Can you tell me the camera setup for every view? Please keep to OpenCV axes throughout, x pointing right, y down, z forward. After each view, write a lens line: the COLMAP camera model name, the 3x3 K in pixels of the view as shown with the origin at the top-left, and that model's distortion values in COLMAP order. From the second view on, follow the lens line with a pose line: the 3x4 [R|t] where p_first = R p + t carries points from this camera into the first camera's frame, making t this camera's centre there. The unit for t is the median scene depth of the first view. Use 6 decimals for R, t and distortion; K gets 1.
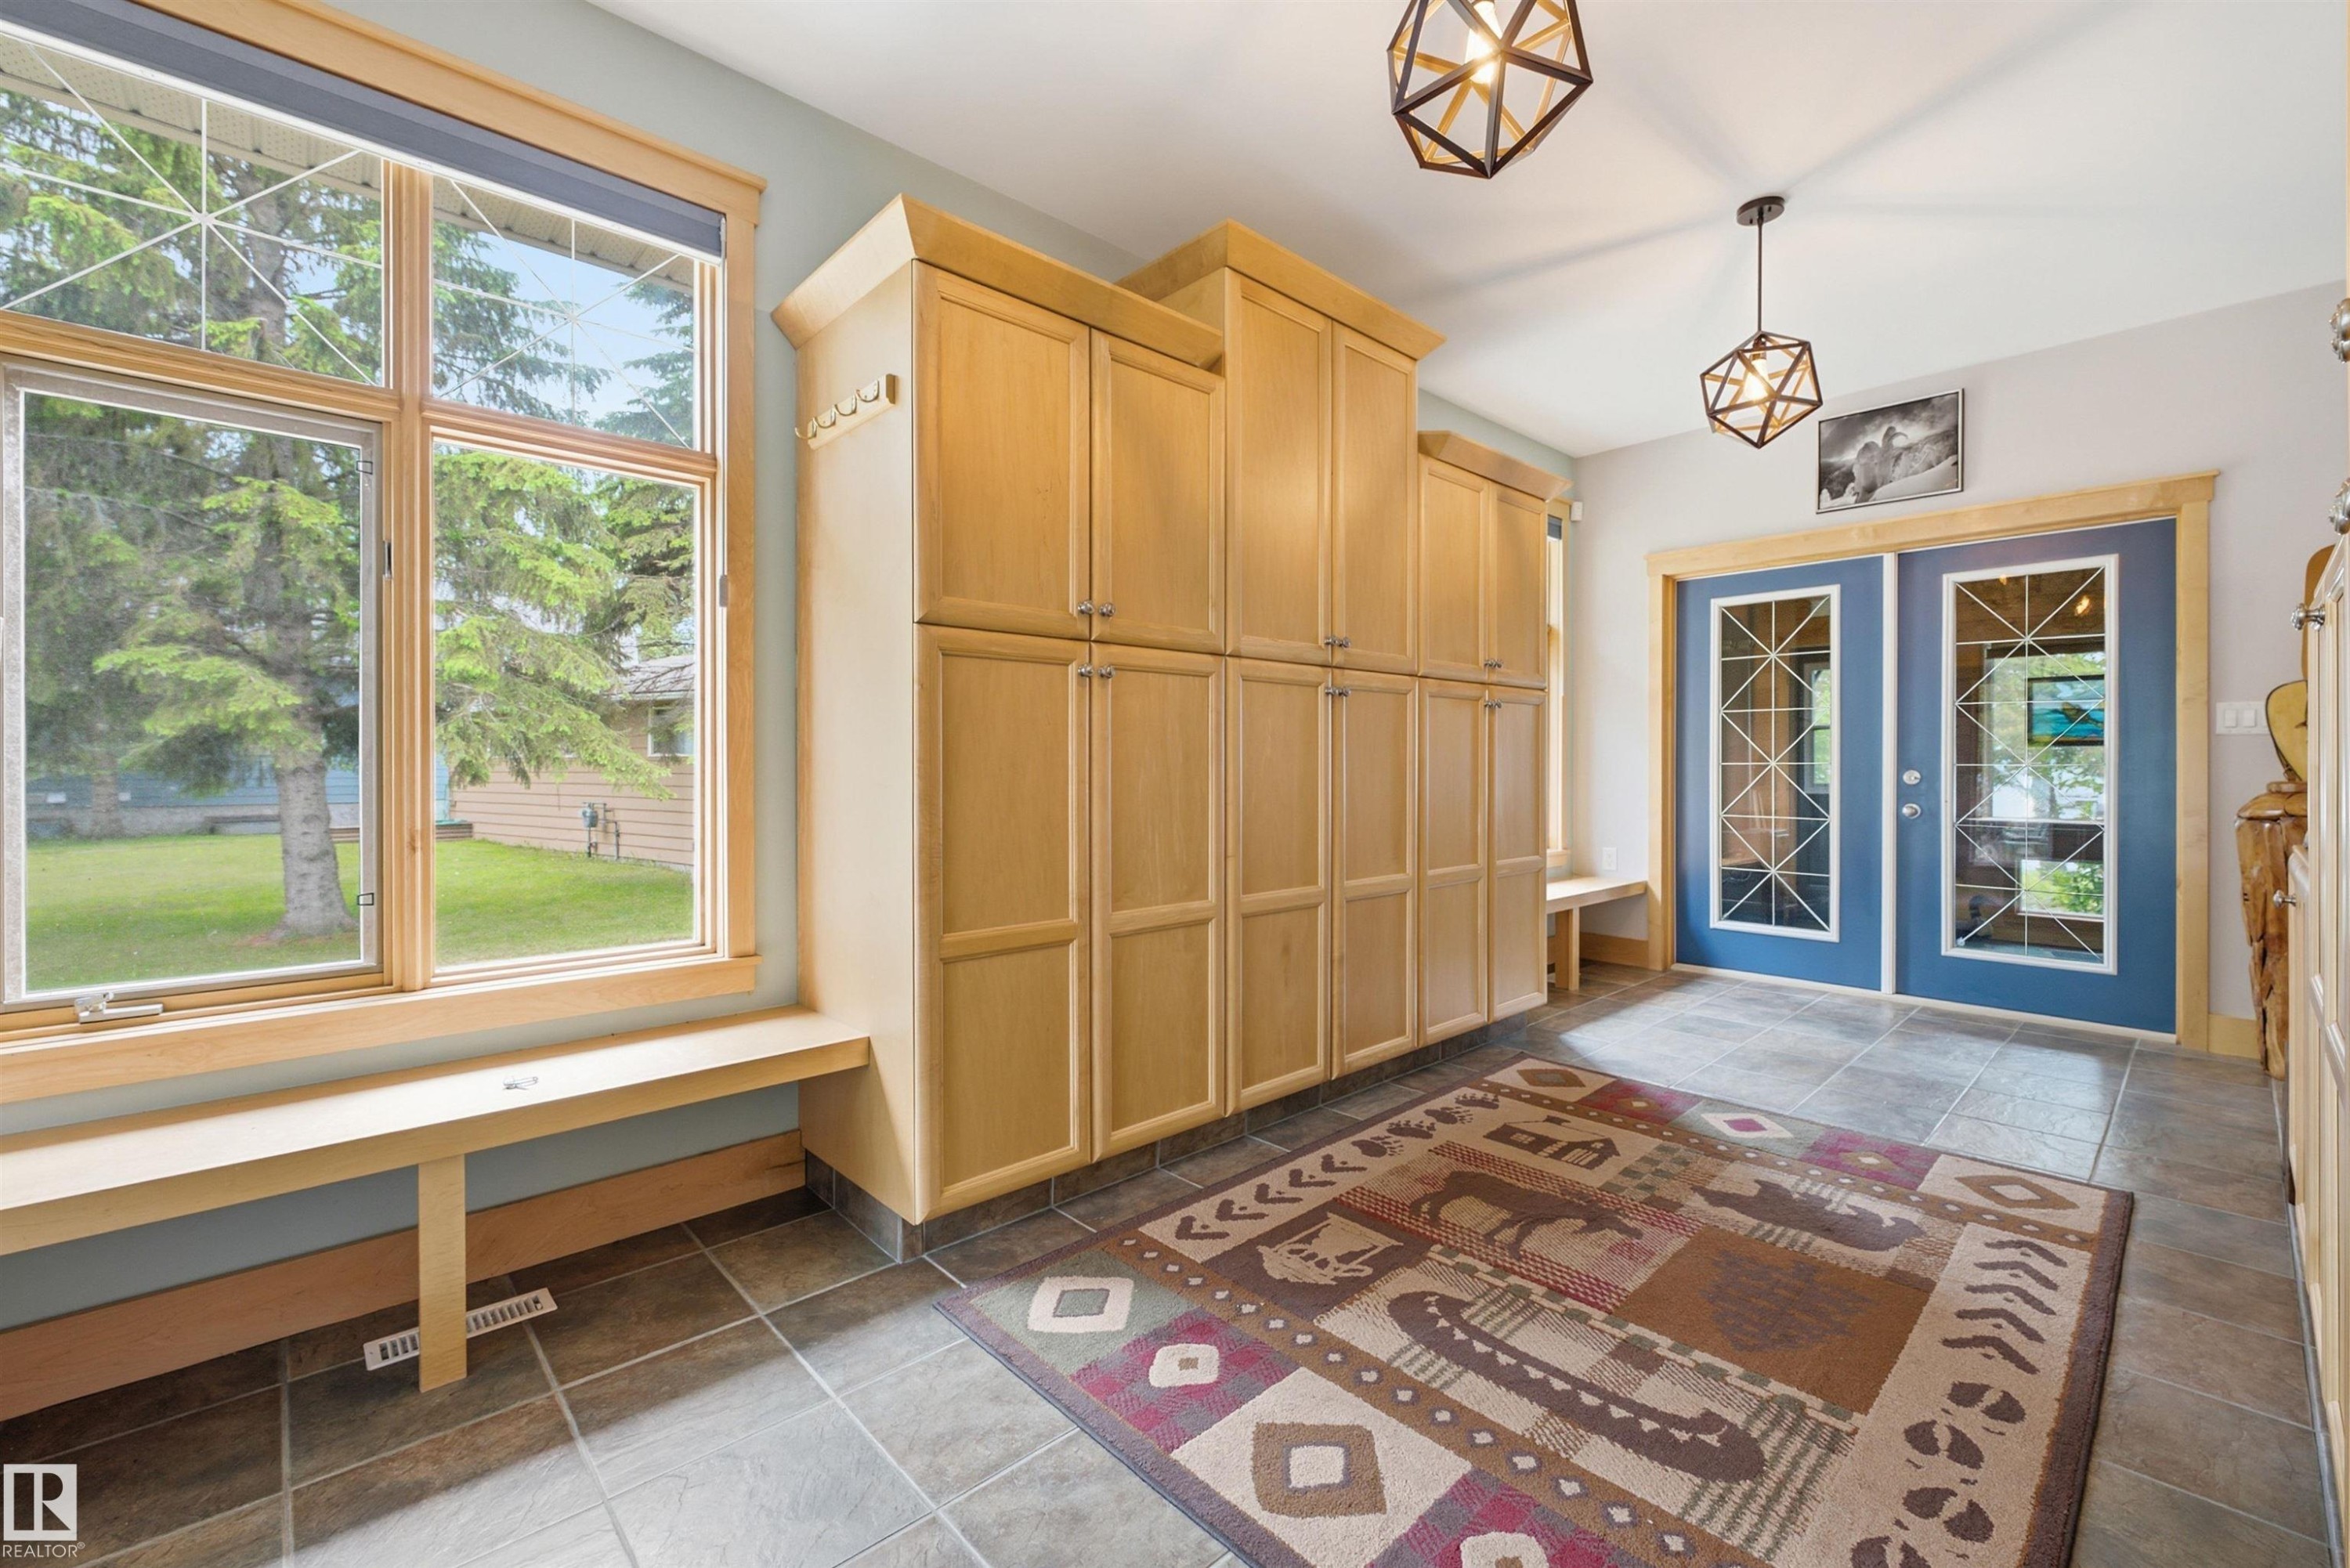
lens RADIAL K [[963.3, 0, 1167.5], [0, 963.3, 767.8], [0, 0, 1]] dist [0.015318, -0.009665]
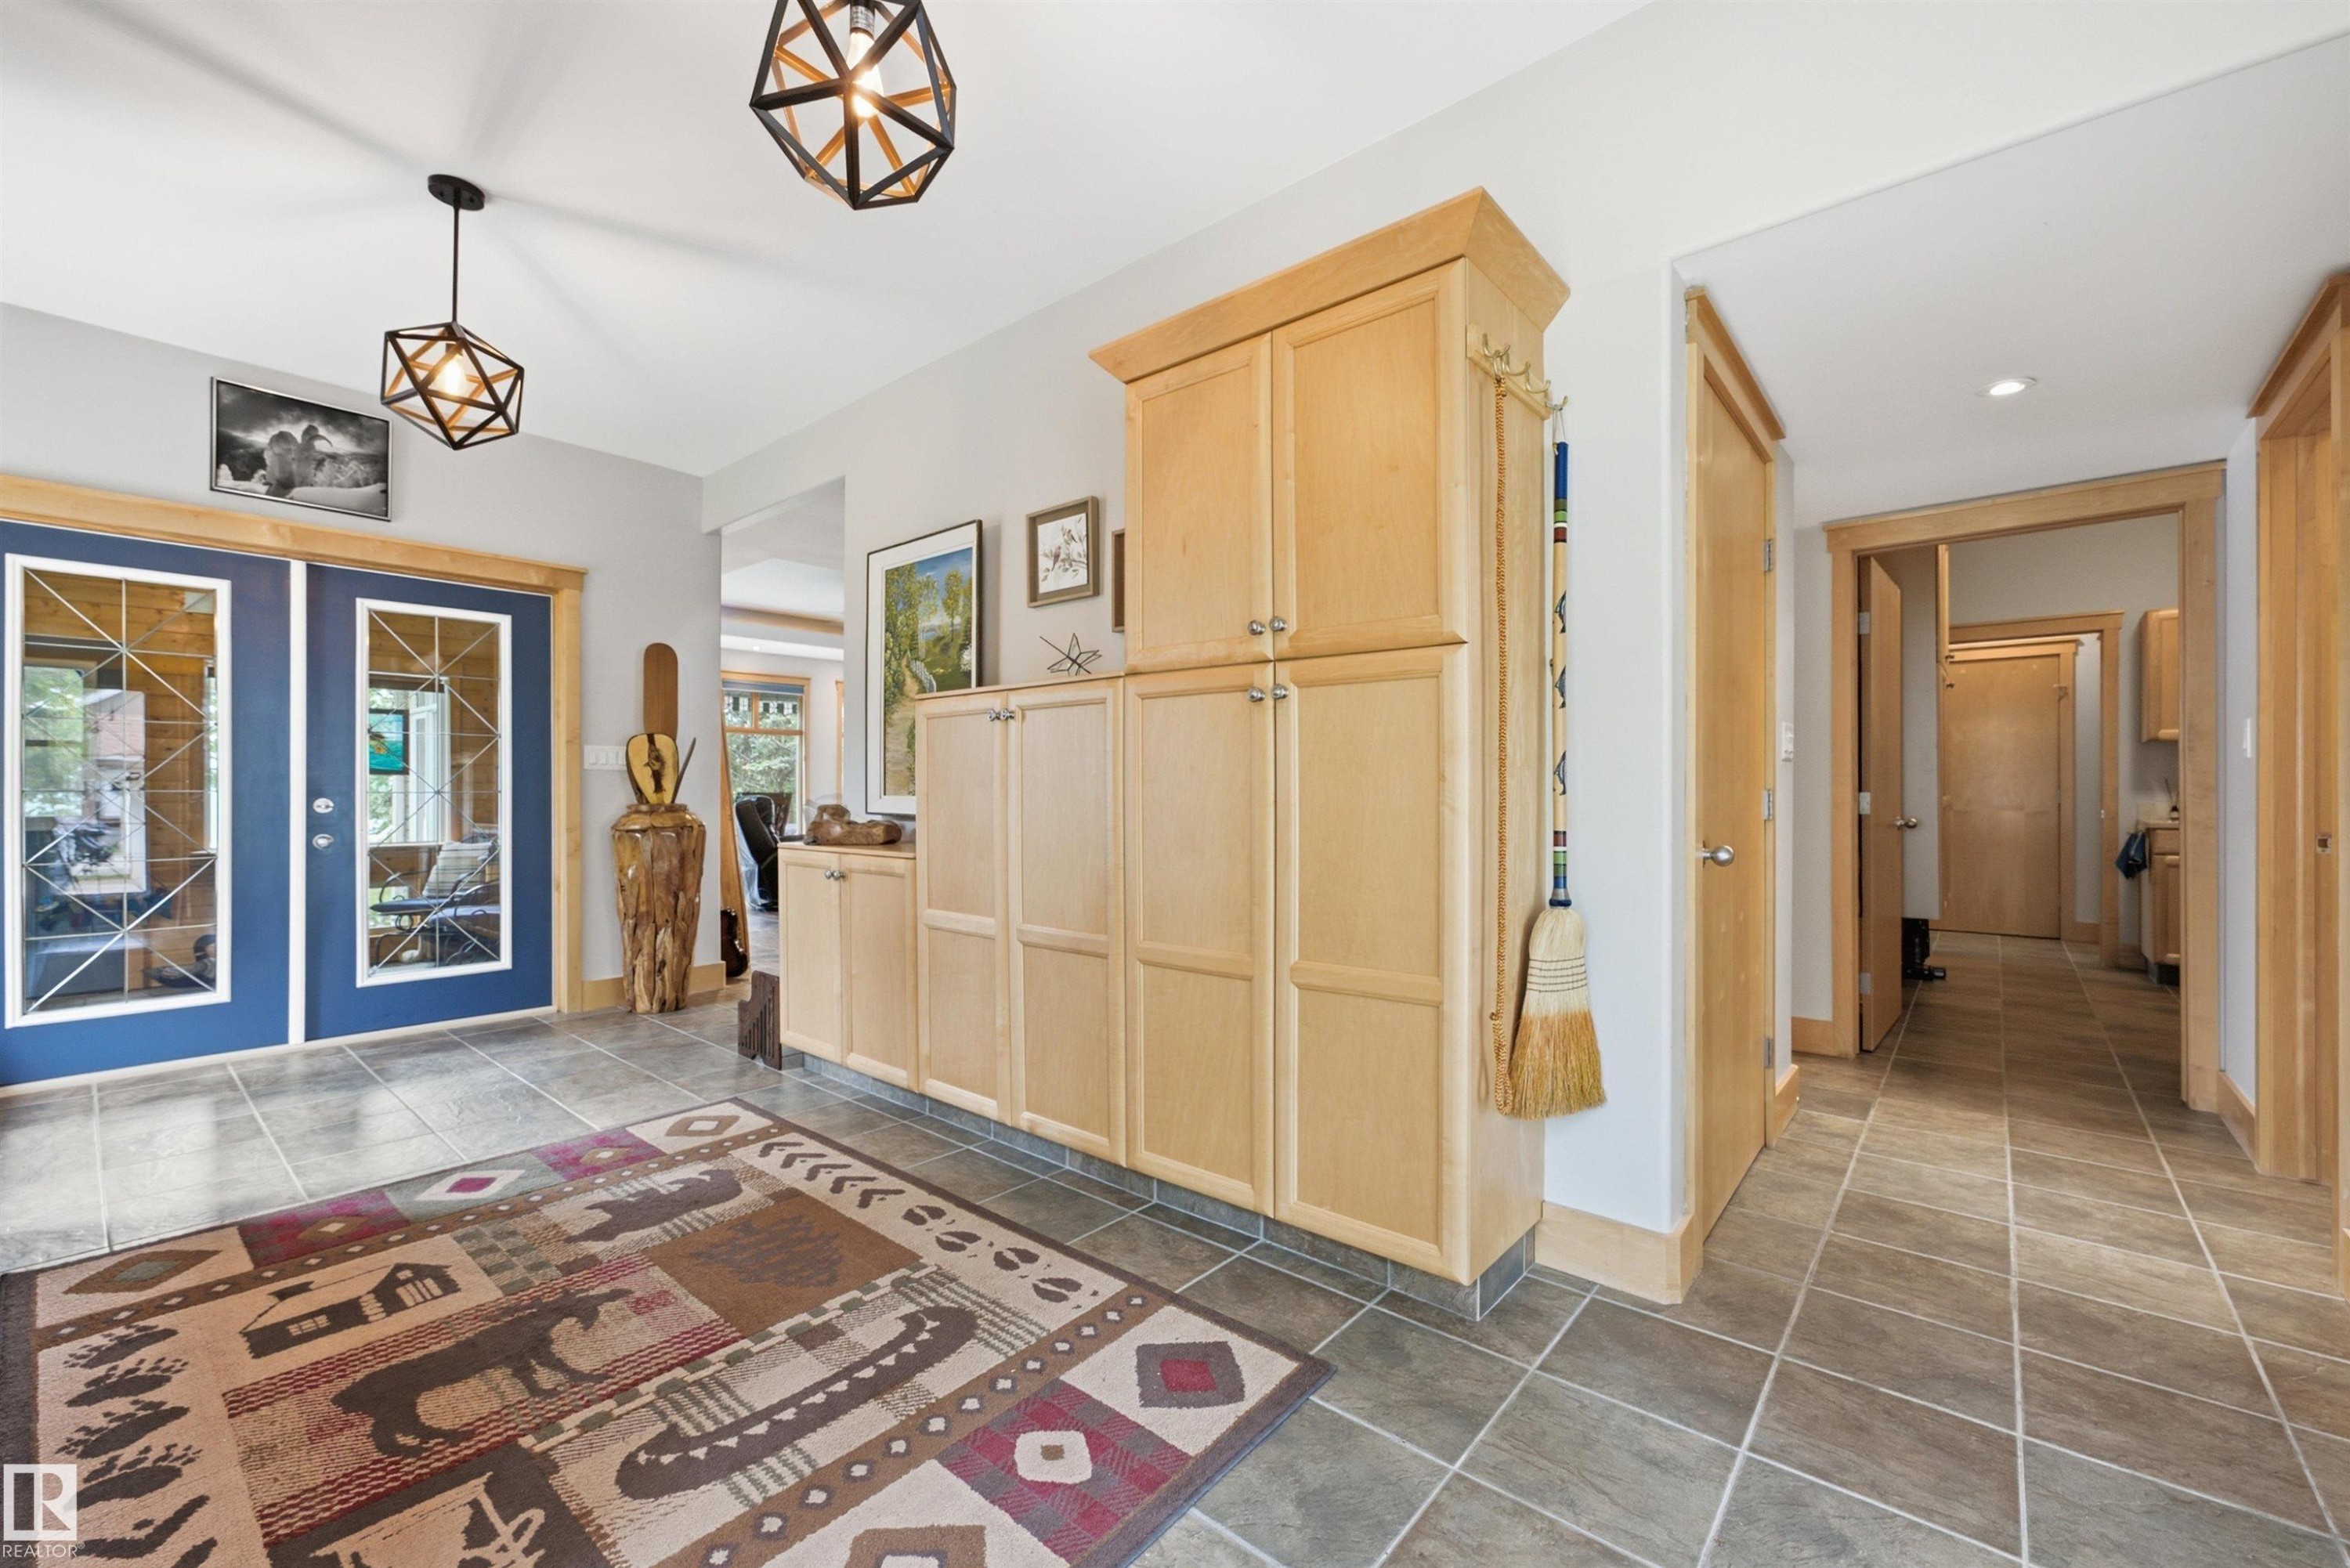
lens RADIAL K [[961.9, 0, 1175.0], [0, 961.9, 784.0], [0, 0, 1]] dist [0.002446, 0.000677]
pose [[-0.115093, 0.007903, 0.993323, -0.464593], [0.003198, 0.999966, -0.007585, -0.002501], [-0.993350, 0.002304, -0.115115, 0.523772]]
